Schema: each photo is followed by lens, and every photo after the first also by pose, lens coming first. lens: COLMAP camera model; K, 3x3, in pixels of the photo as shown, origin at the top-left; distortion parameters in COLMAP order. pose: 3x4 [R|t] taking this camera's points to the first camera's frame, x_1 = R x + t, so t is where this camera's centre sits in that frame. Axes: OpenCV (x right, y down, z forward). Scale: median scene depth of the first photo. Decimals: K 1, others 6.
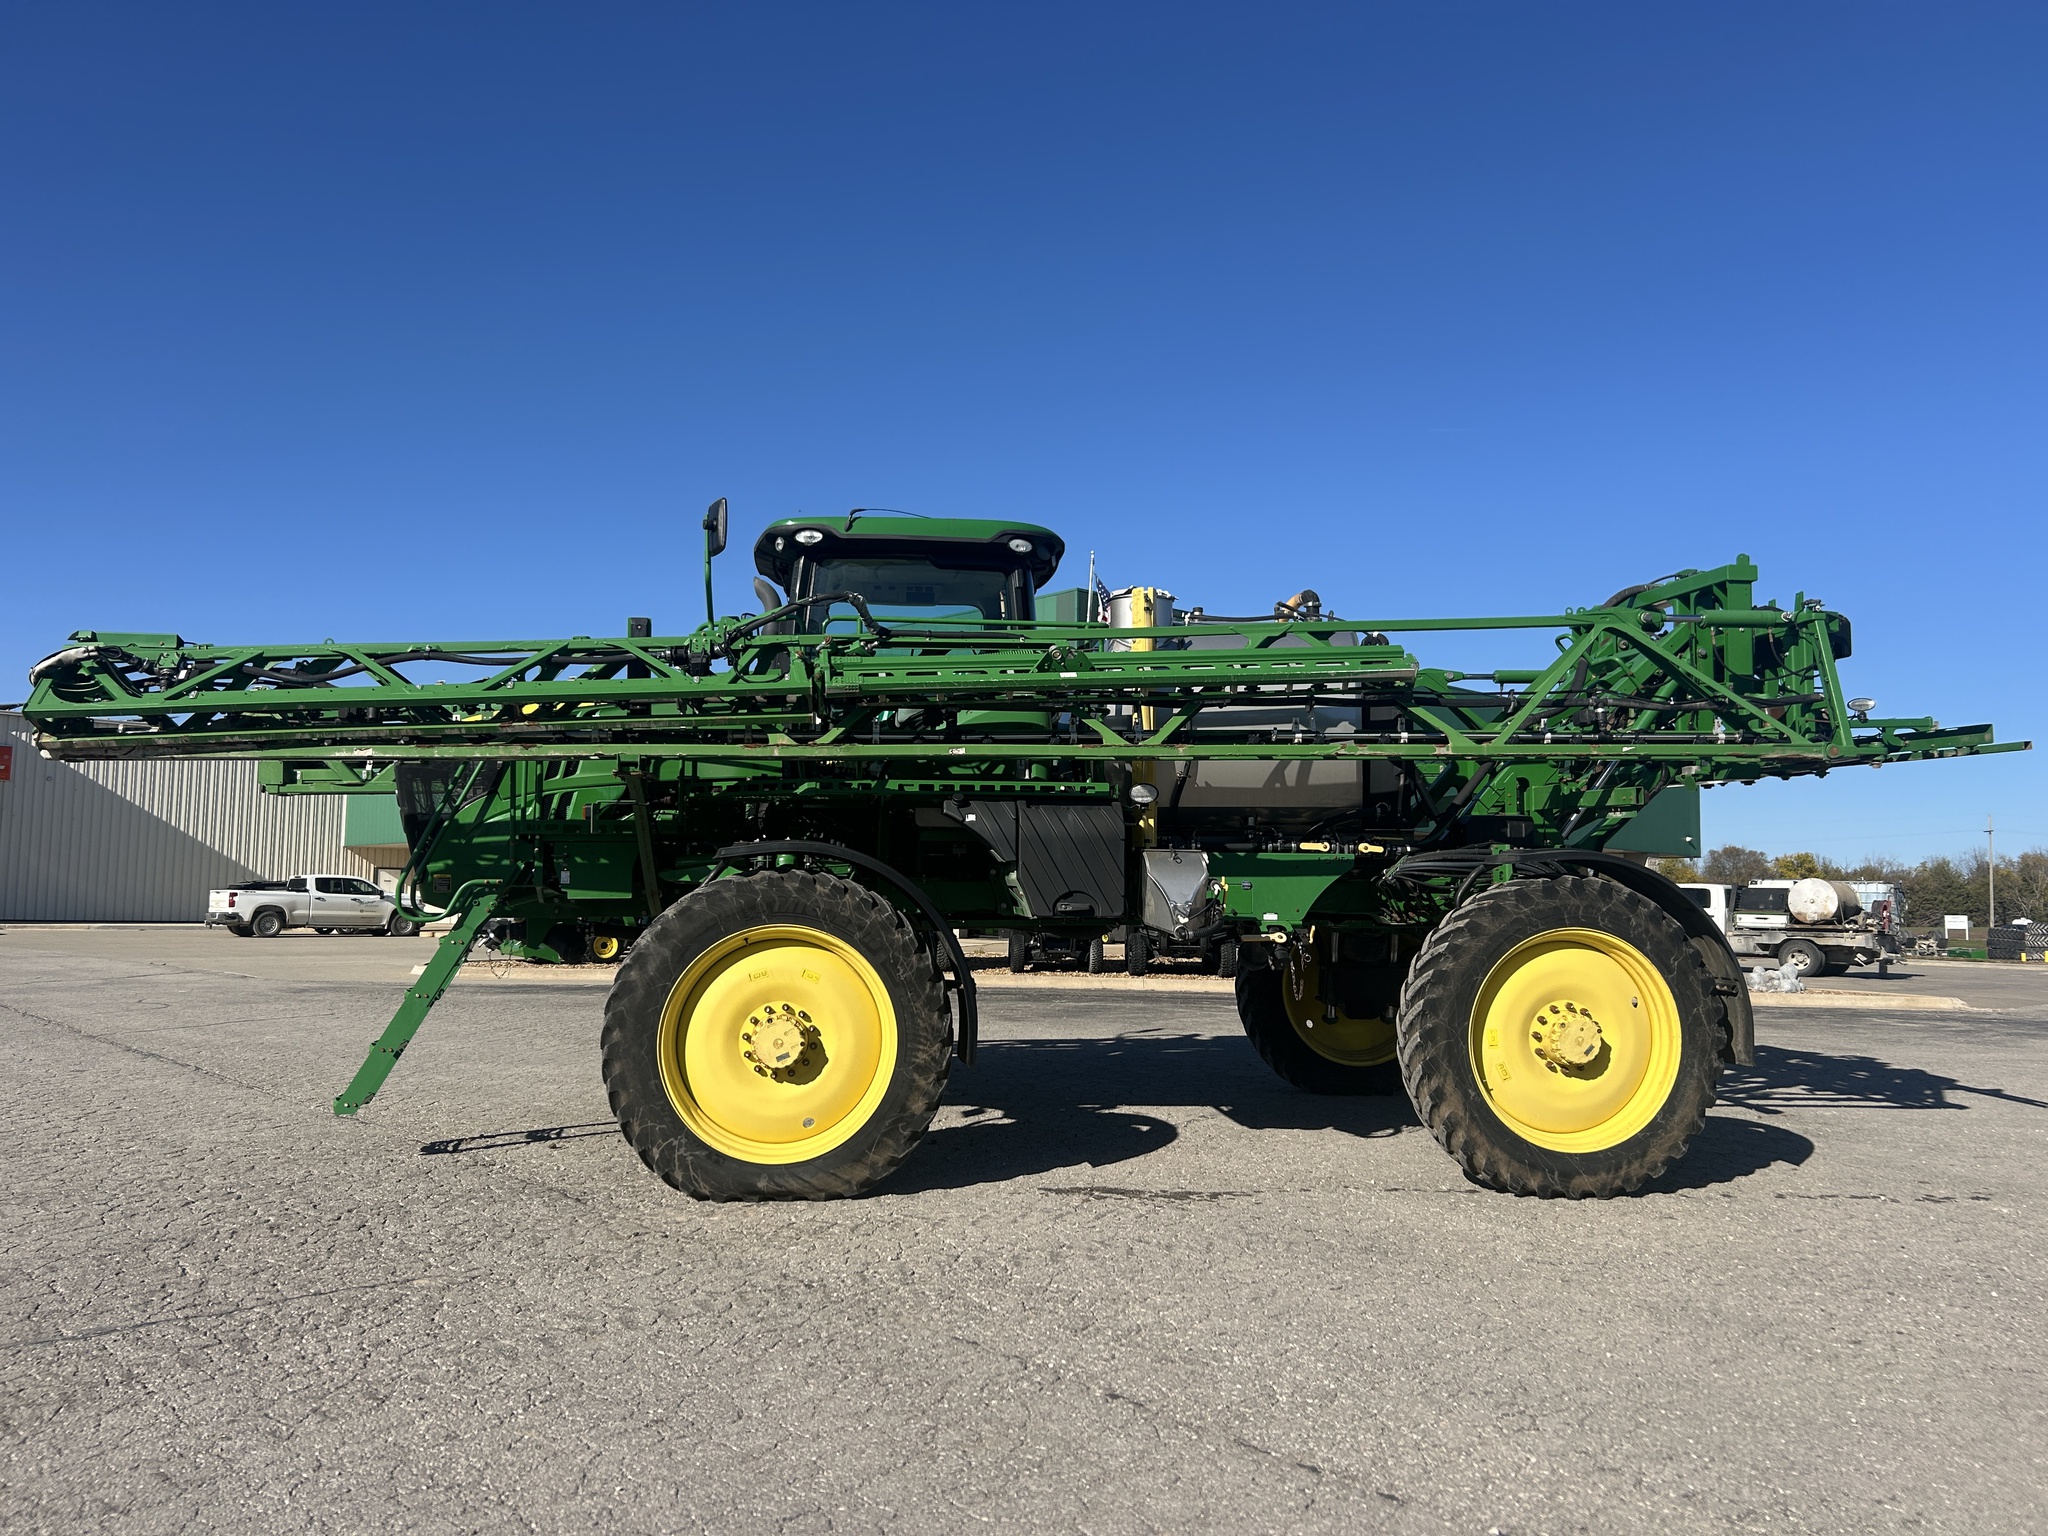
lens RADIAL K [[1541.1, 0, 1034.4], [0, 1541.1, 756.6], [0, 0, 1]] dist [0.075495, -0.089028]
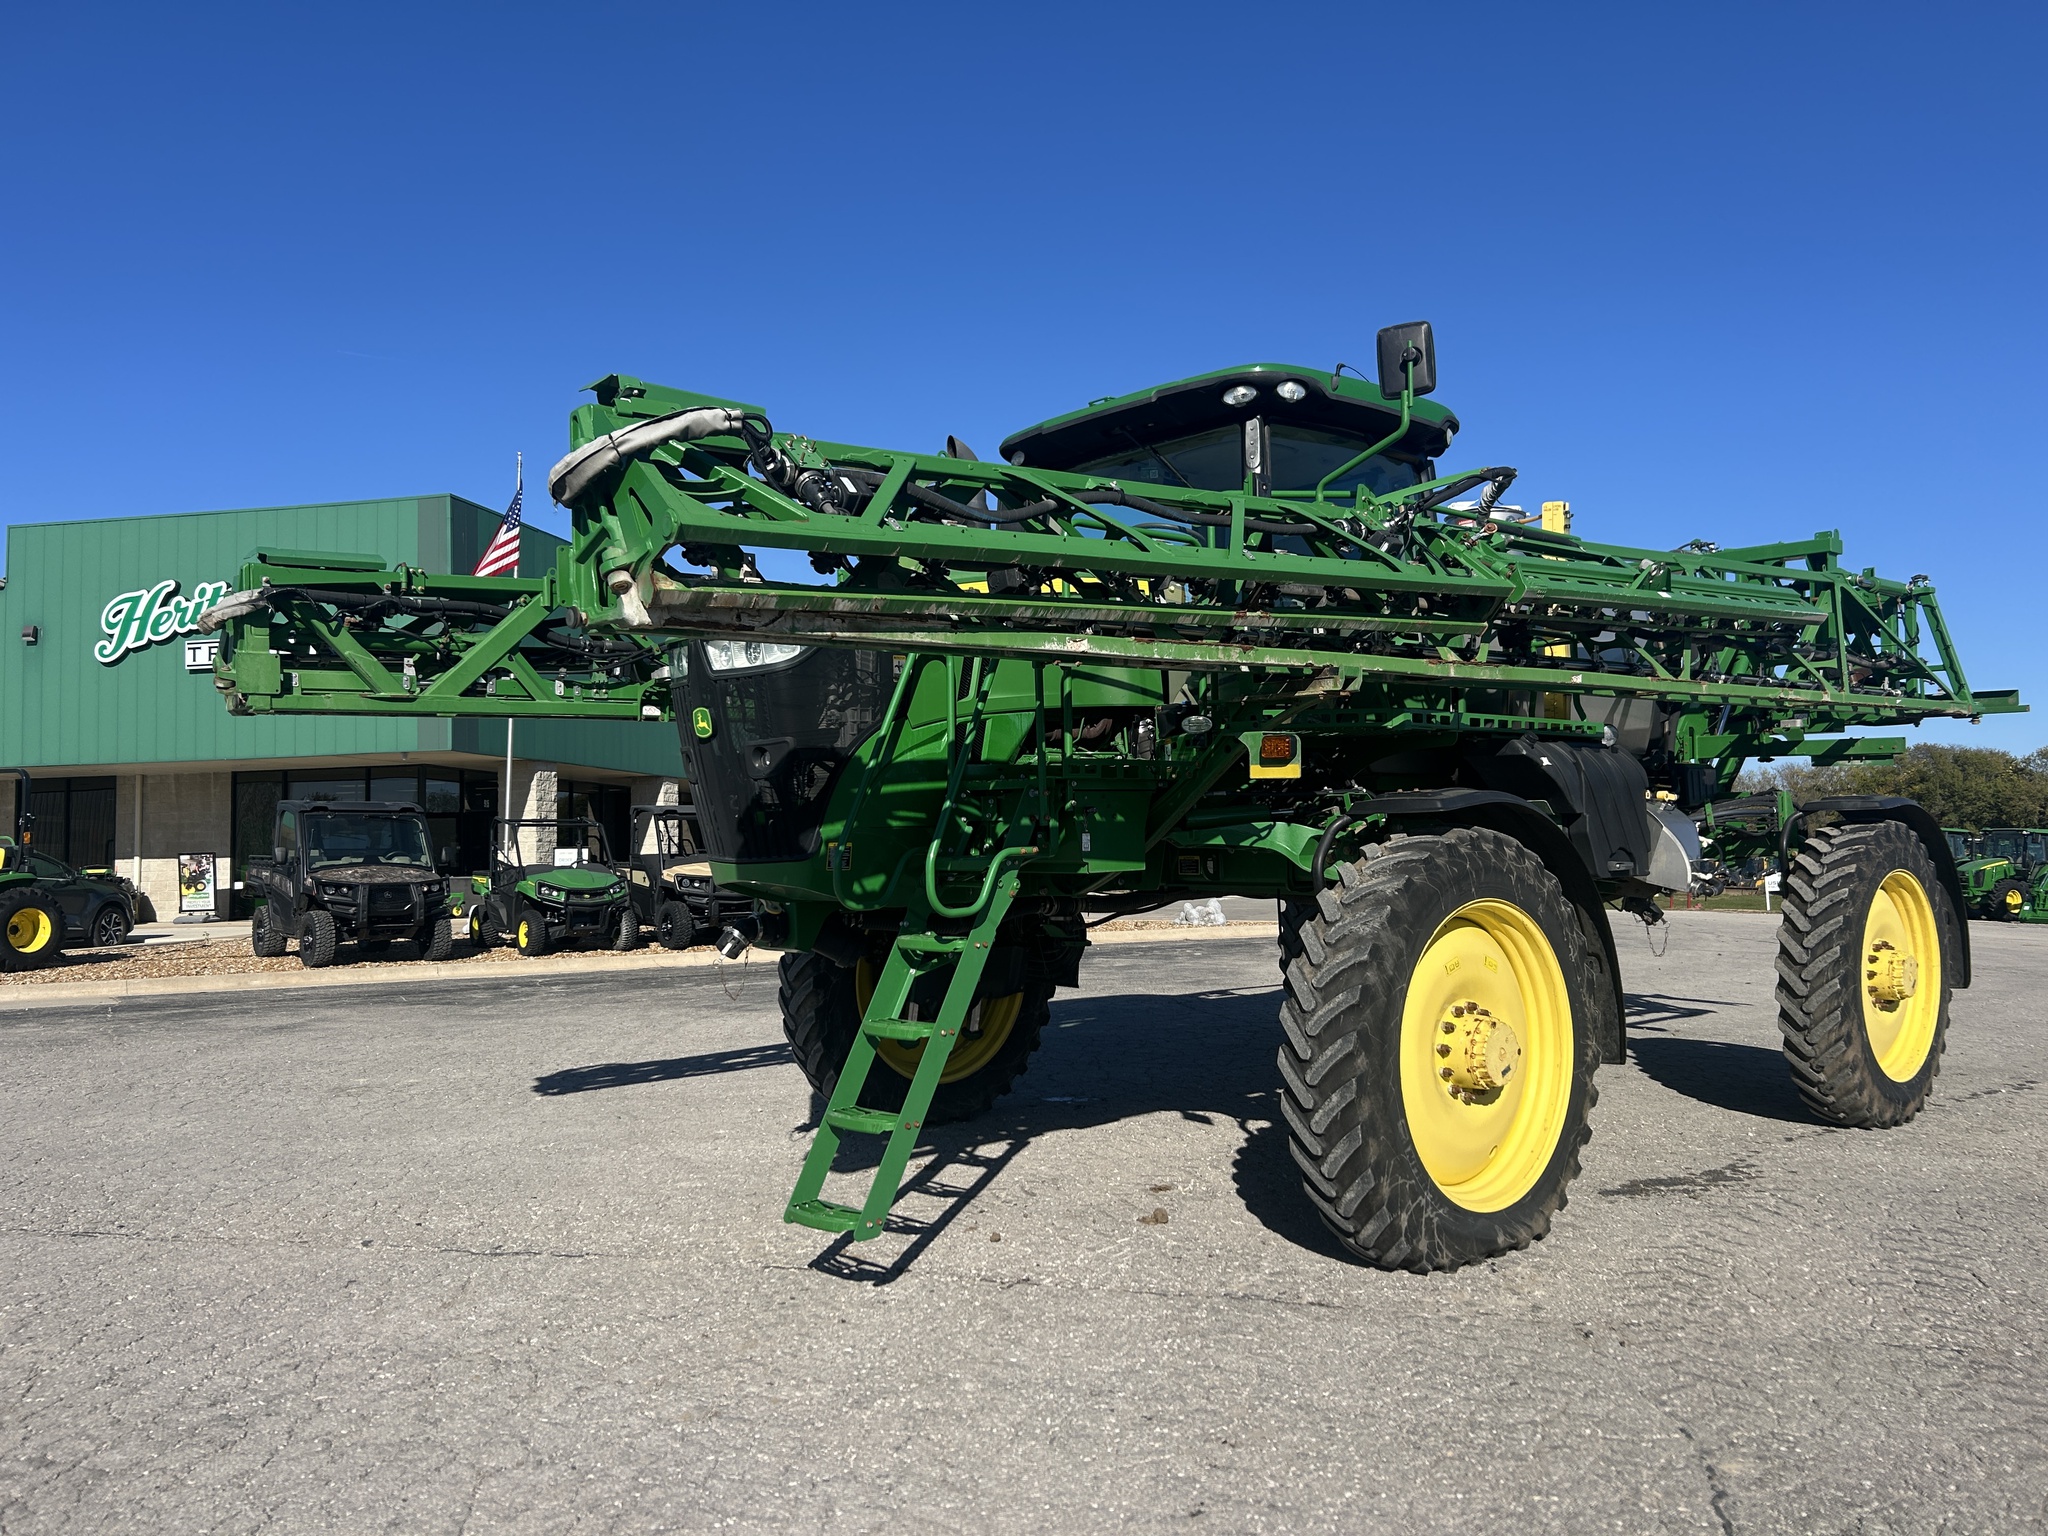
lens RADIAL K [[1541.1, 0, 1034.4], [0, 1541.1, 756.6], [0, 0, 1]] dist [0.075495, -0.089028]
pose [[0.833825, 0.011117, 0.551917, -0.697376], [-0.026420, 0.999455, 0.019782, 0.026800], [-0.551396, -0.031076, 0.833664, 0.441366]]
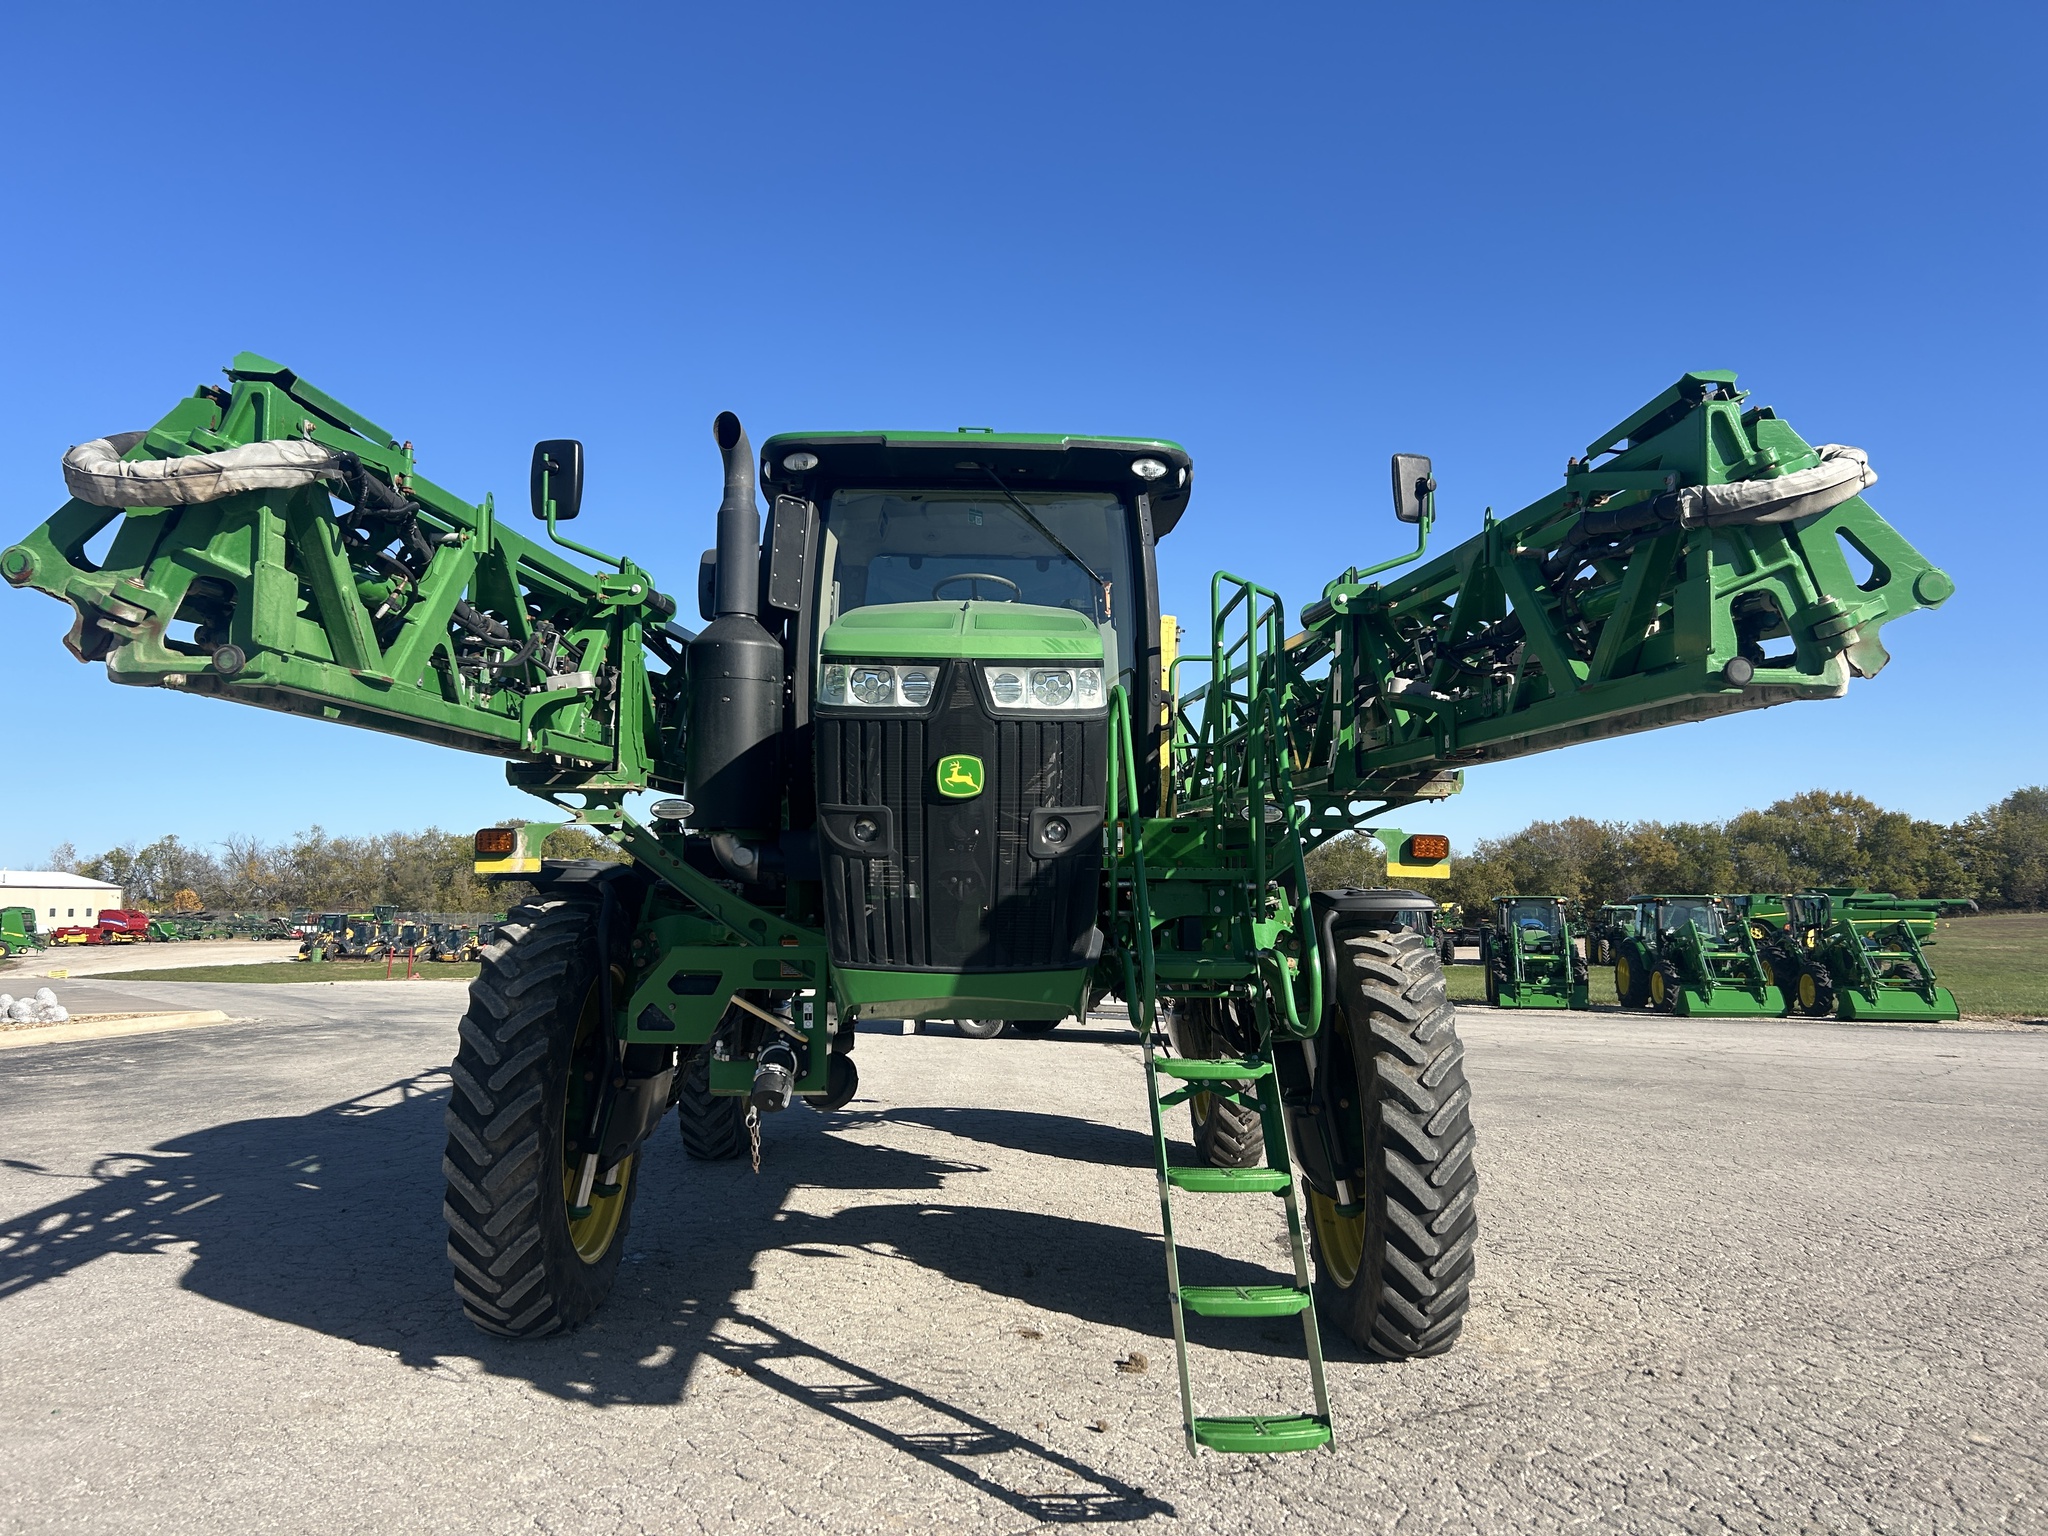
lens RADIAL K [[1541.1, 0, 1034.4], [0, 1541.1, 756.6], [0, 0, 1]] dist [0.075495, -0.089028]
pose [[0.123501, 0.083477, 0.988827, -0.917099], [-0.085988, 0.993608, -0.073141, 0.055999], [-0.988612, -0.075994, 0.129889, 0.990768]]
